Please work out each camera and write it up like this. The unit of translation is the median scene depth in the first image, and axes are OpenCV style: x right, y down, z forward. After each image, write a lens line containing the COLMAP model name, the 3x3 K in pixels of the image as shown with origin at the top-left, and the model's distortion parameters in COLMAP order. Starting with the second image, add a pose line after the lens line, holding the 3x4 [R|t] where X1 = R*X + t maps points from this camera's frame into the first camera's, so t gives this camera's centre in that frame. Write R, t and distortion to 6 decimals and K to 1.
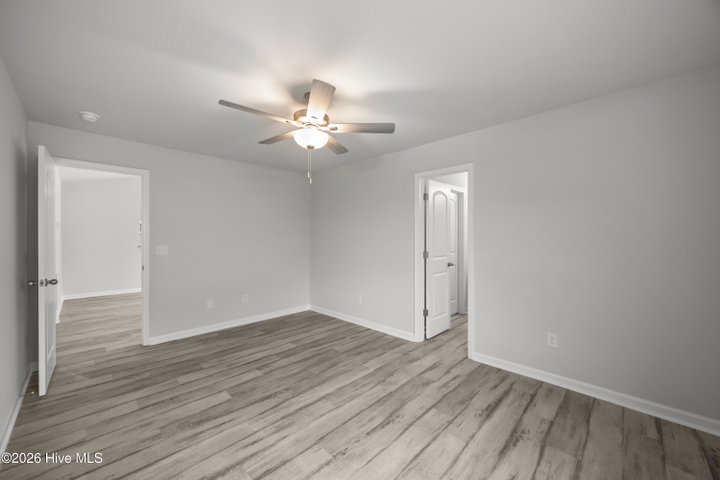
lens RADIAL K [[274.7, 0, 360.4], [0, 274.7, 234.8], [0, 0, 1]] dist [-0.002157, -0.000162]
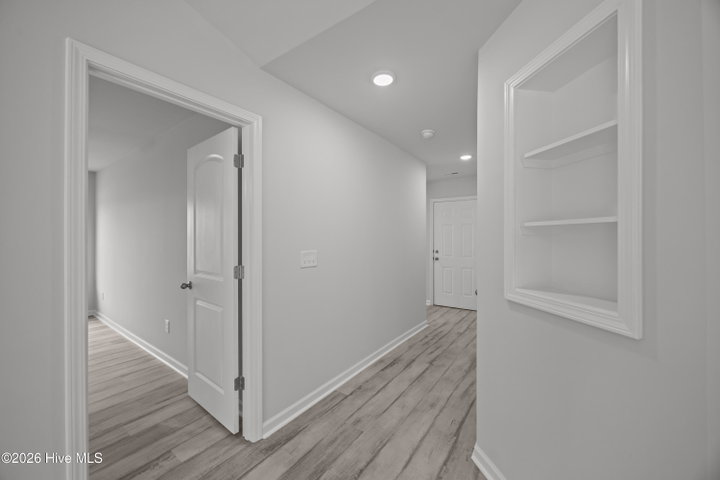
lens RADIAL K [[274.7, 0, 360.4], [0, 274.7, 234.8], [0, 0, 1]] dist [-0.002157, -0.000162]
pose [[-0.988078, 0.005347, -0.153862, -1.416458], [0.006284, 0.999965, -0.005604, 0.003235], [0.153827, -0.006504, -0.988076, 1.827429]]
